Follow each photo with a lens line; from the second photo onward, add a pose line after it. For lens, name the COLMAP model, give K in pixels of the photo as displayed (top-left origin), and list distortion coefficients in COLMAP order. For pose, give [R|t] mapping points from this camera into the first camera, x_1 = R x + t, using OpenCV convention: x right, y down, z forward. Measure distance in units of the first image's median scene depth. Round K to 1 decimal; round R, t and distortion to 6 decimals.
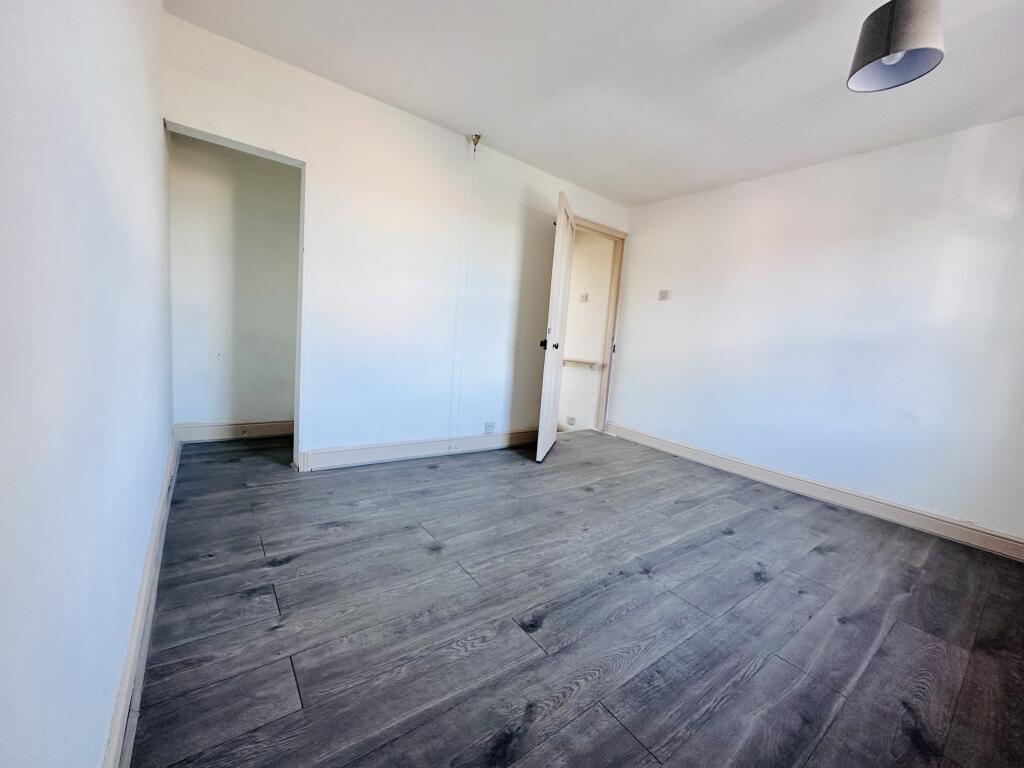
lens RADIAL K [[409.8, 0, 513.2], [0, 409.8, 382.6], [0, 0, 1]] dist [0.000830, 0.000062]
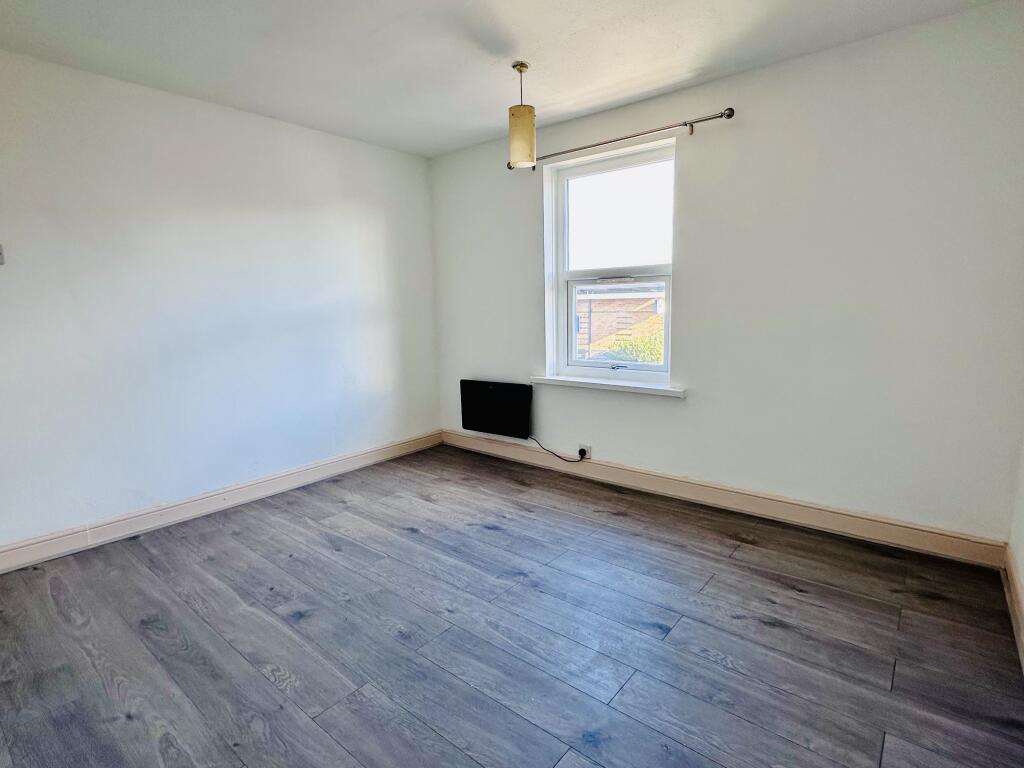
lens RADIAL K [[523.3, 0, 519.3], [0, 523.3, 386.7], [0, 0, 1]] dist [-0.010363, 0.000671]
pose [[-0.244406, -0.229204, 0.942195, -0.663846], [0.111004, 0.958662, 0.262004, -0.273484], [-0.963298, 0.168622, -0.208860, 1.006832]]
